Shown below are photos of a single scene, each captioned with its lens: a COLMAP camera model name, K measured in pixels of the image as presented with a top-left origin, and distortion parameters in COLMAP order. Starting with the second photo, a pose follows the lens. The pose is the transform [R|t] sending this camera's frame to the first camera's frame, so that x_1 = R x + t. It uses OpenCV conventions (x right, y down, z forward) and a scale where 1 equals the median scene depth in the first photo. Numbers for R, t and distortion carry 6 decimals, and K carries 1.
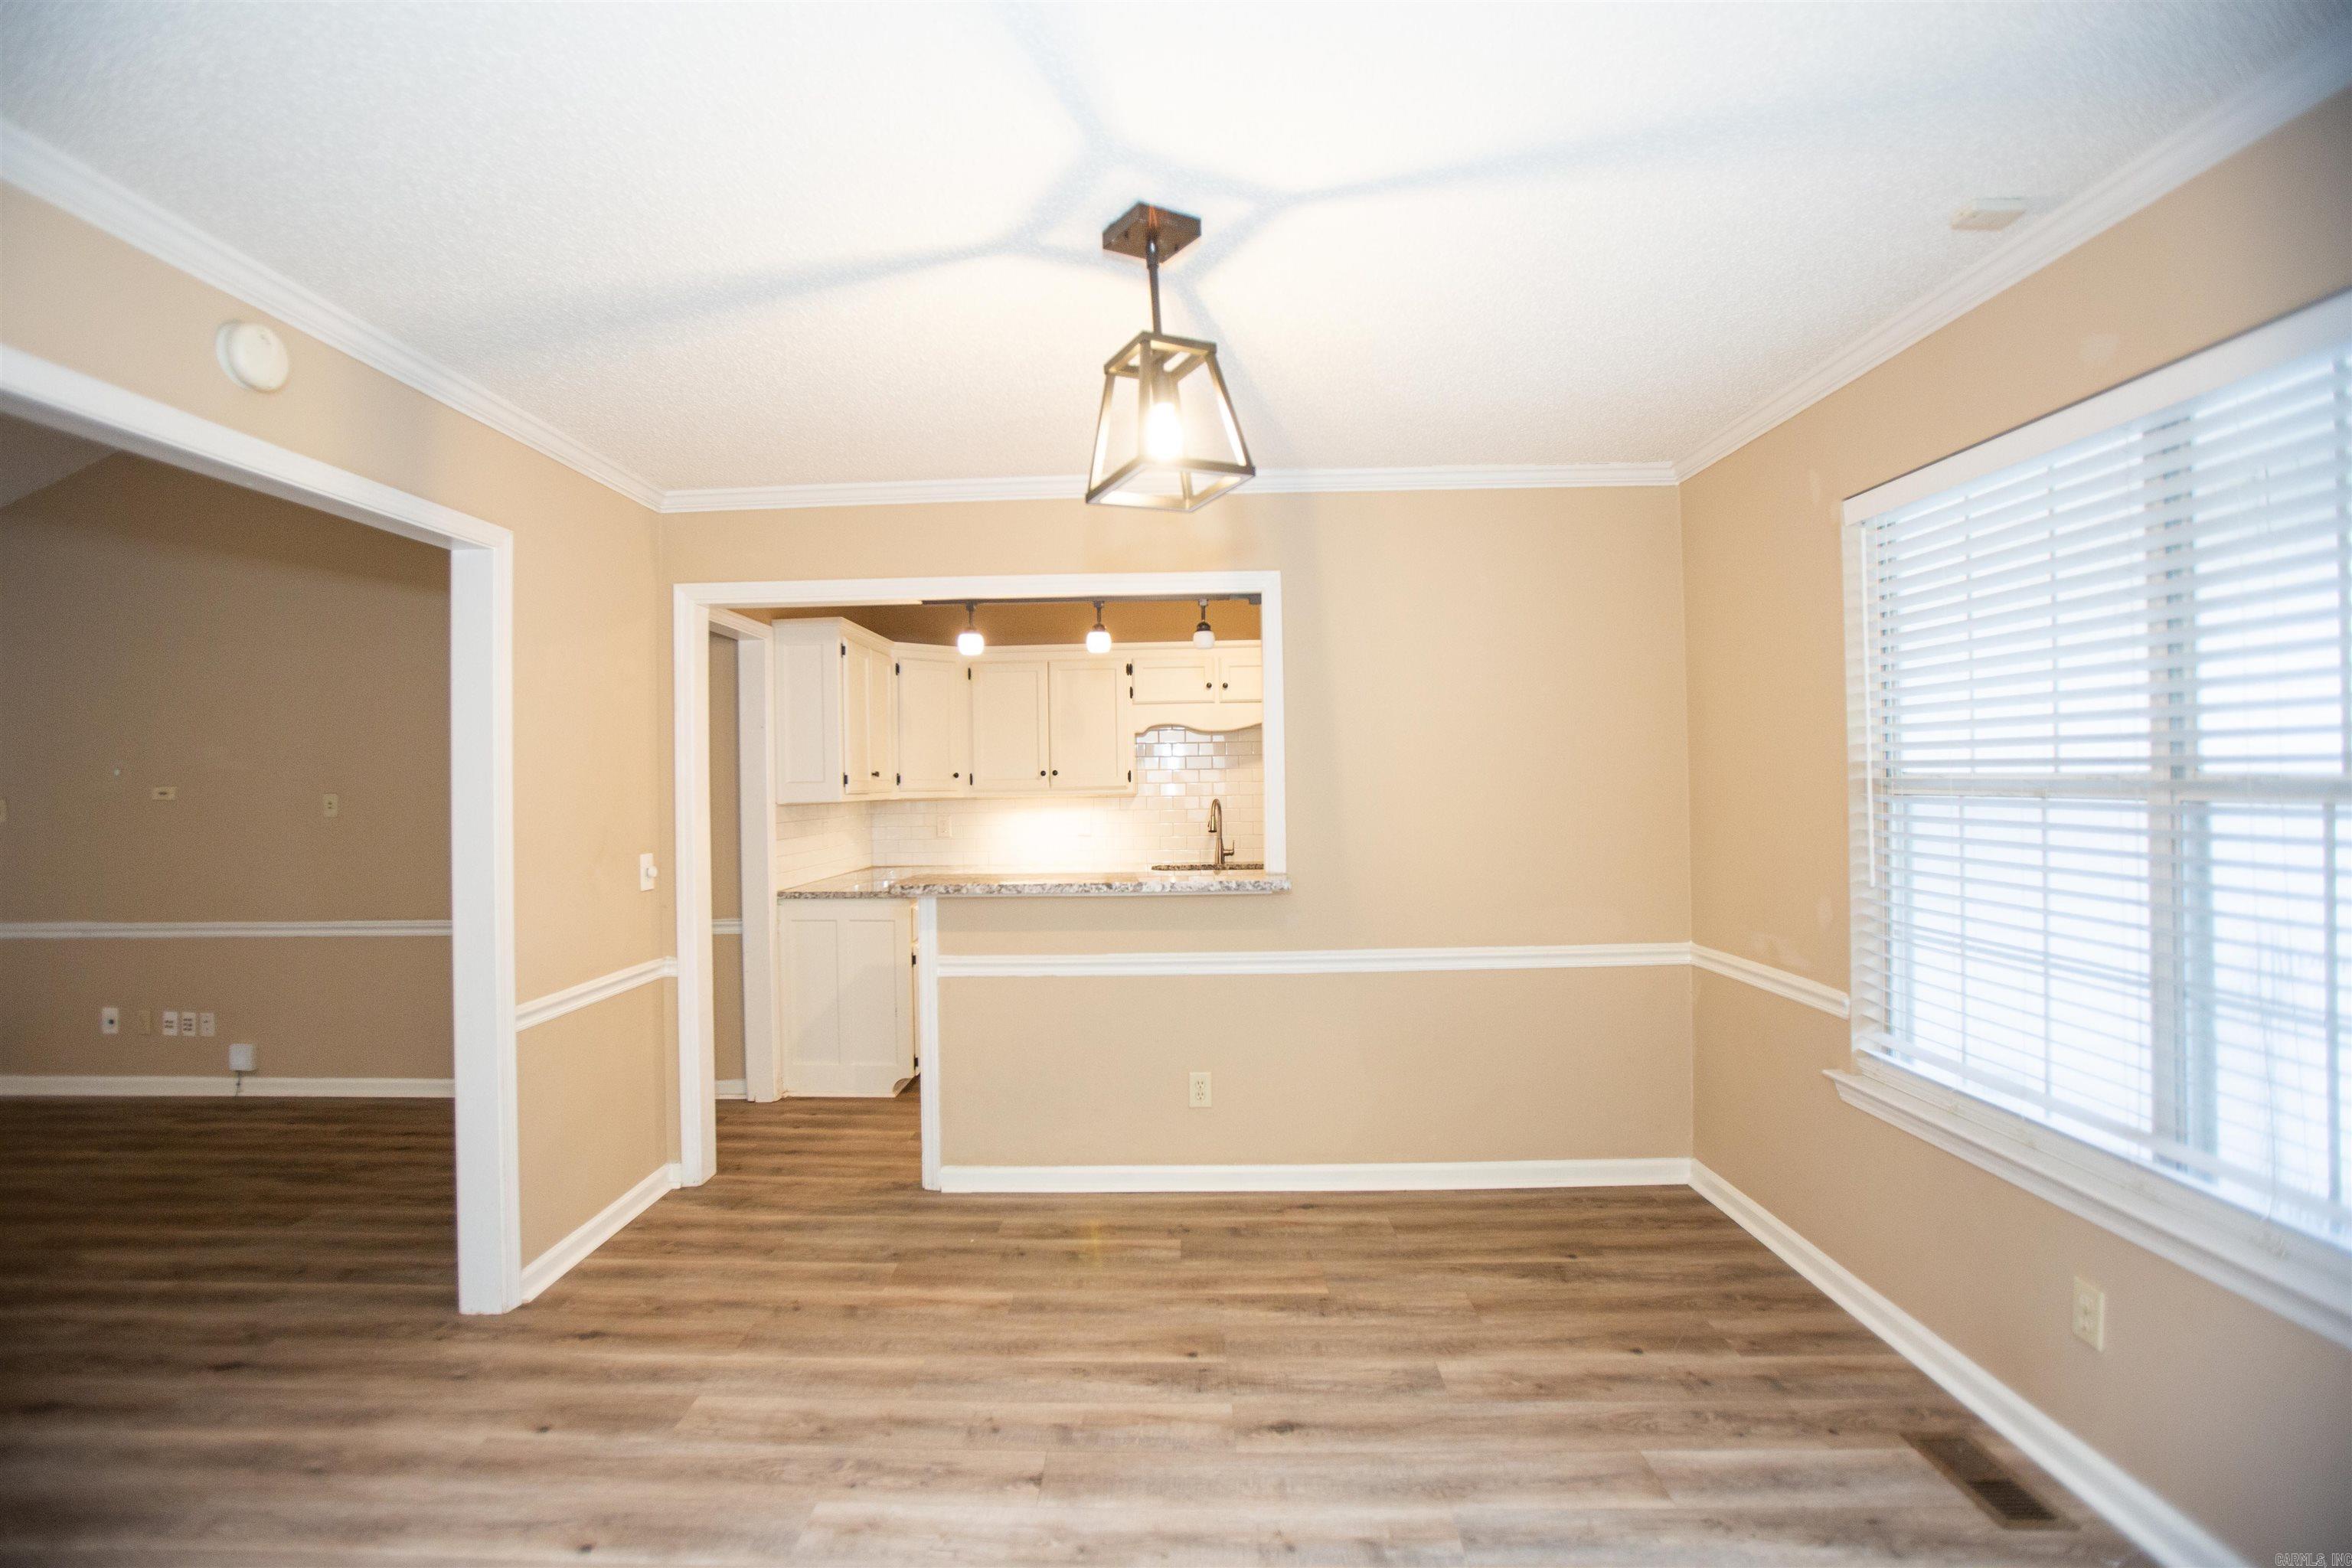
lens RADIAL K [[1120.1, 0, 1120.1], [0, 1120.1, 778.7], [0, 0, 1]] dist [-0.072354, 0.034407]
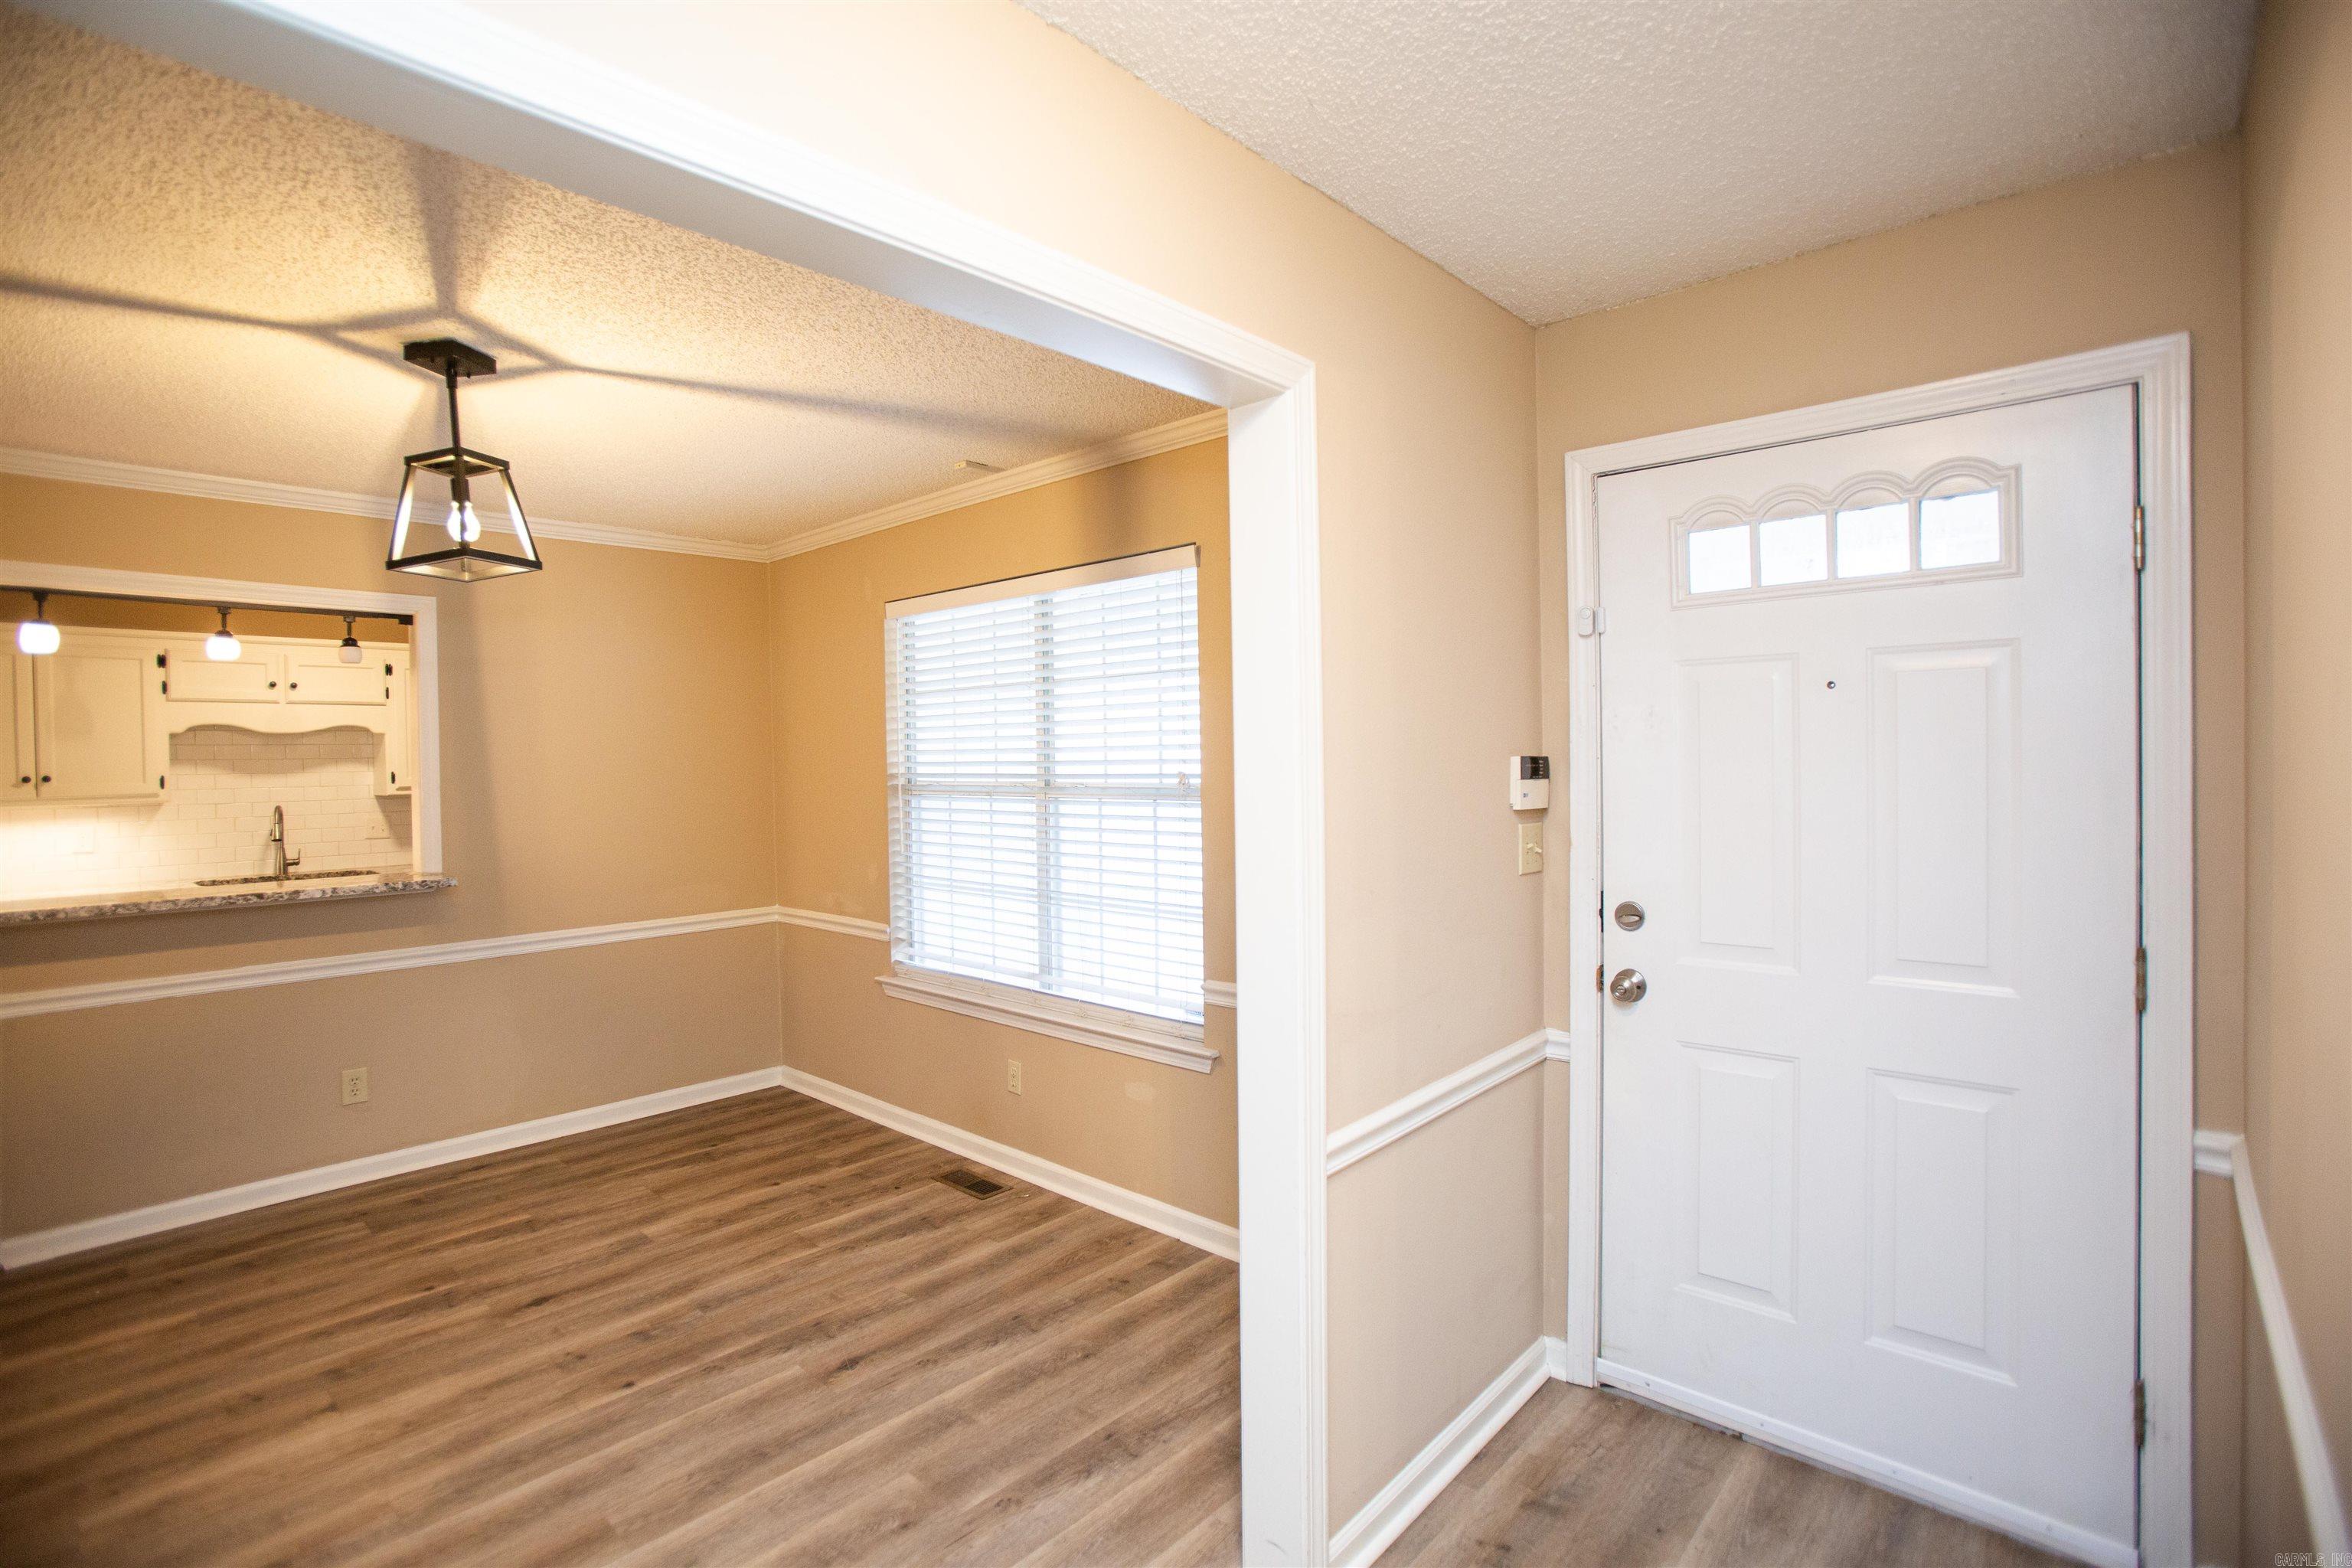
lens RADIAL K [[1132.4, 0, 1137.5], [0, 1132.4, 775.7], [0, 0, 1]] dist [-0.074515, 0.036178]
pose [[0.653741, -0.005161, 0.756700, -0.305589], [0.003529, 0.999987, 0.003771, -0.017128], [-0.756710, 0.000205, 0.653751, -0.305588]]
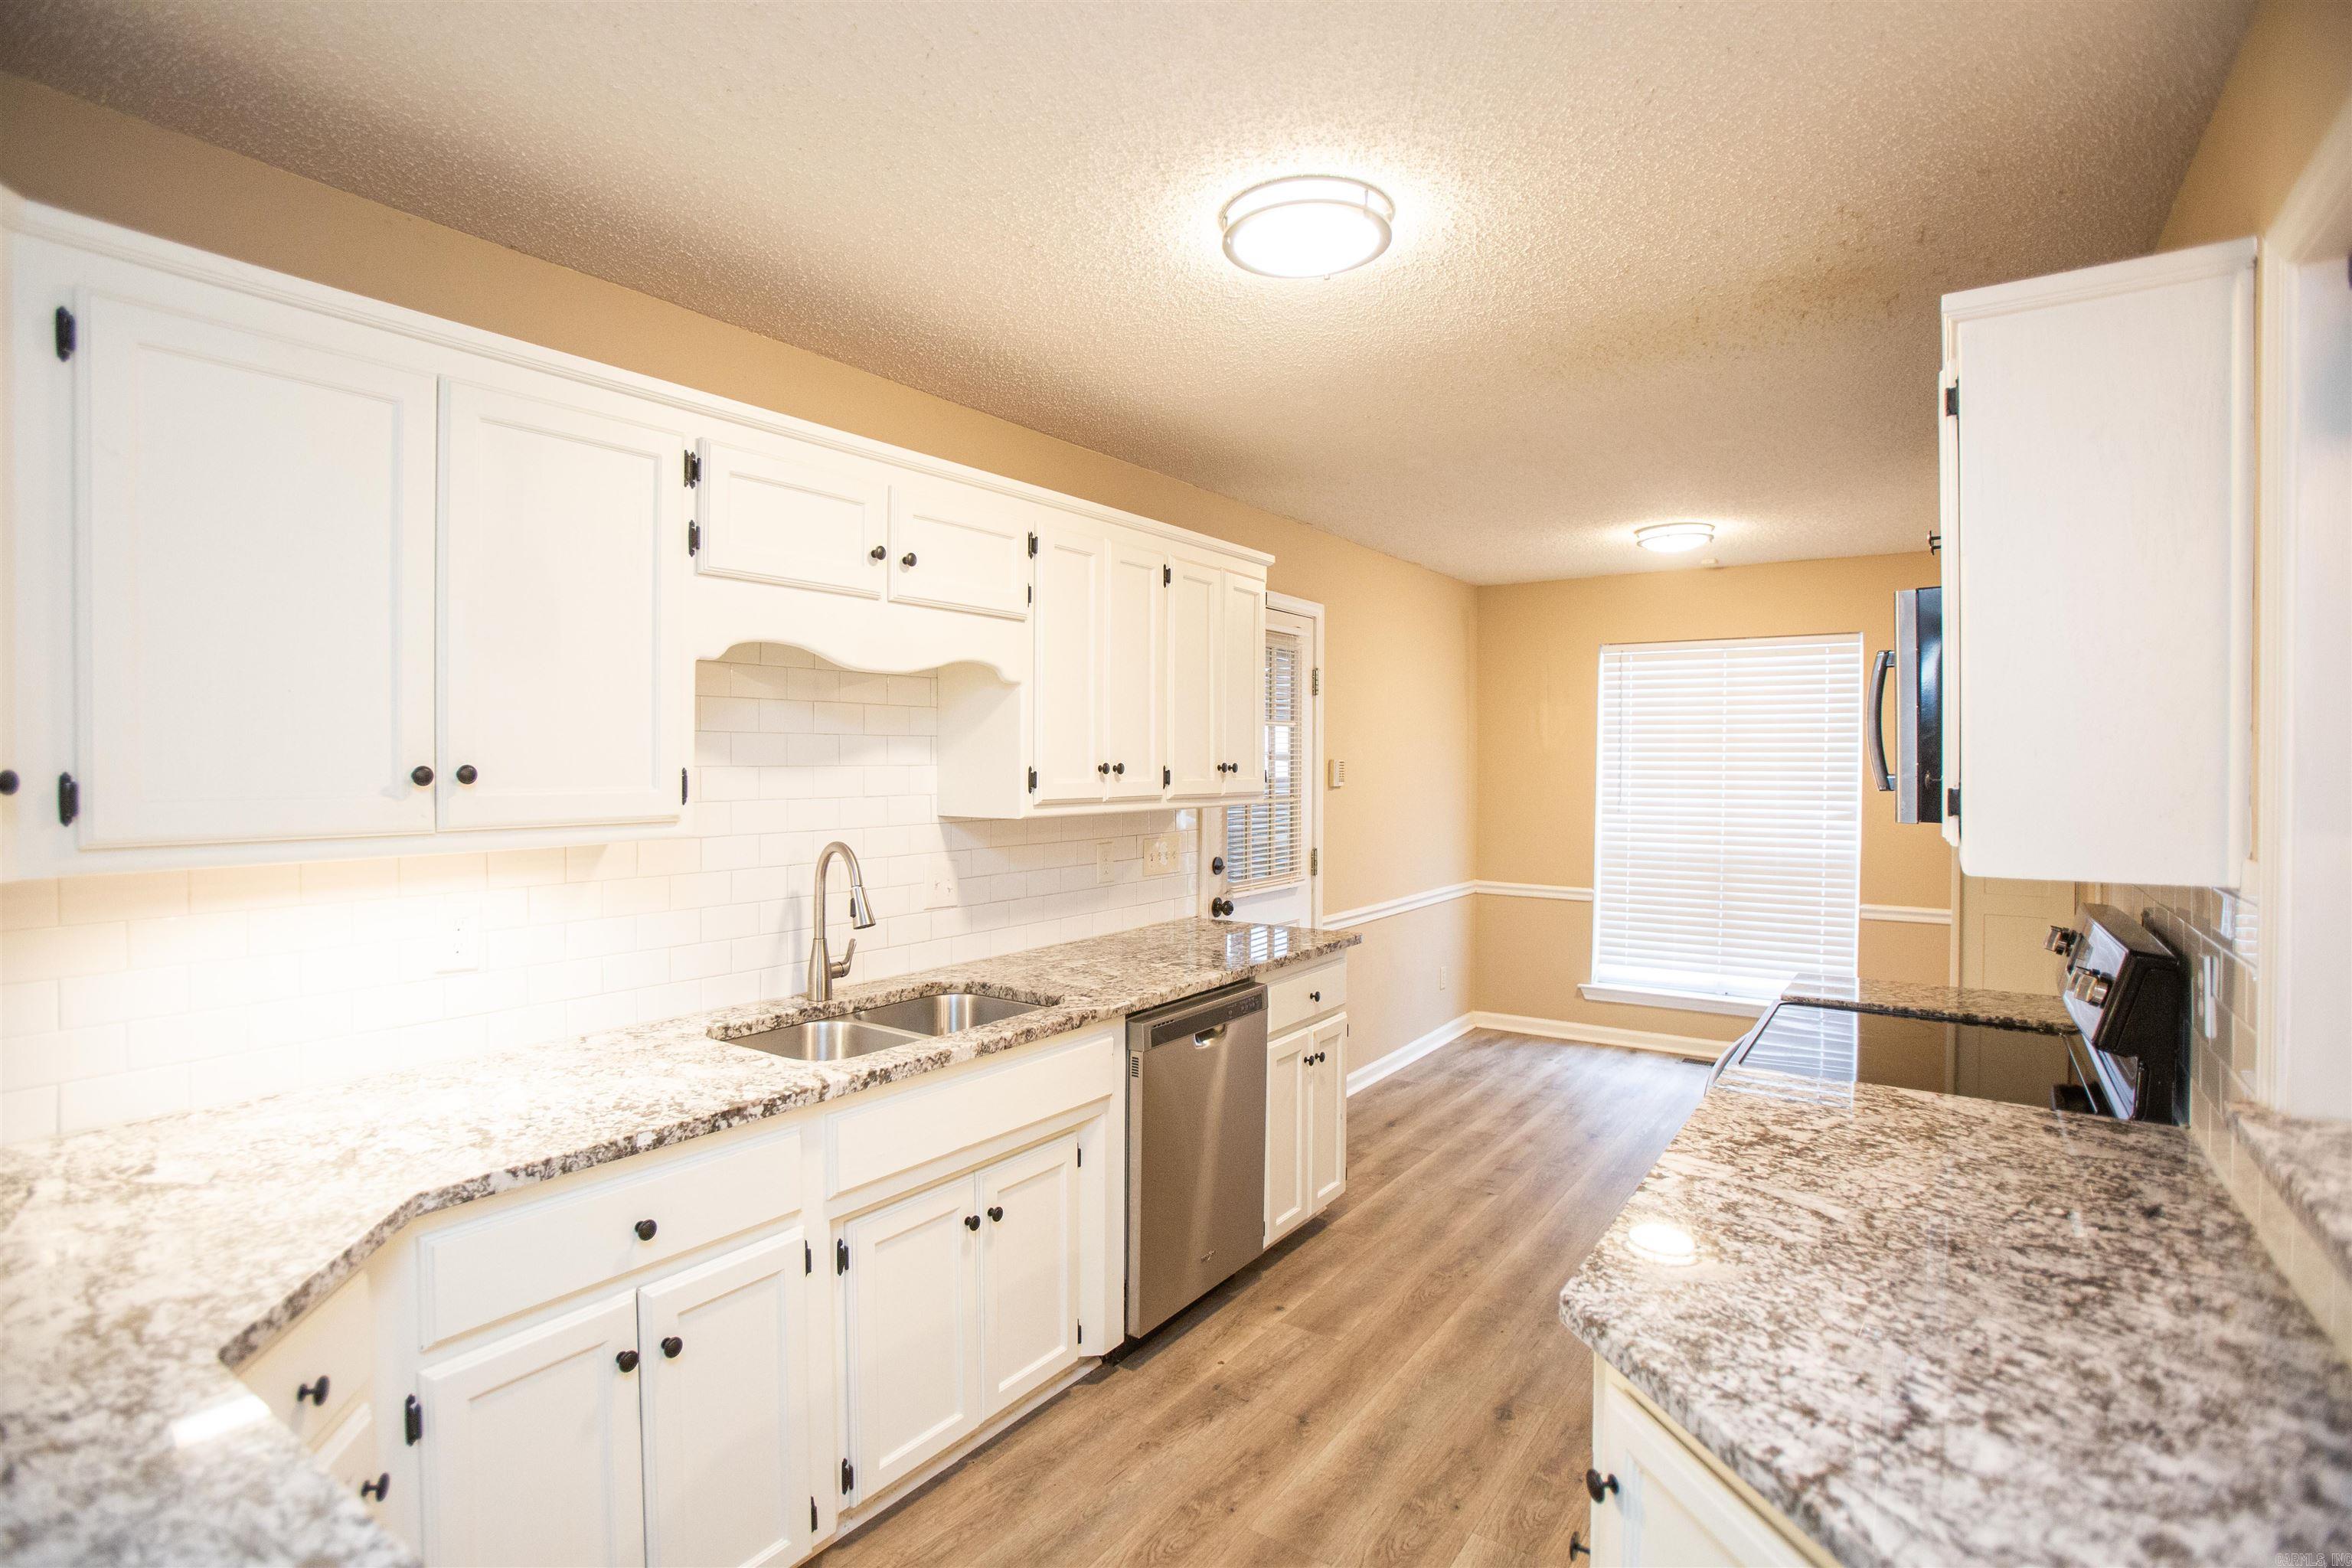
lens RADIAL K [[1158.1, 0, 1128.9], [0, 1158.1, 776.5], [0, 0, 1]] dist [-0.082719, 0.039317]
pose [[0.546000, 0.005887, 0.837765, -0.451199], [-0.012387, 0.999923, 0.001046, -0.015465], [-0.837694, -0.010948, 0.546030, 1.537166]]
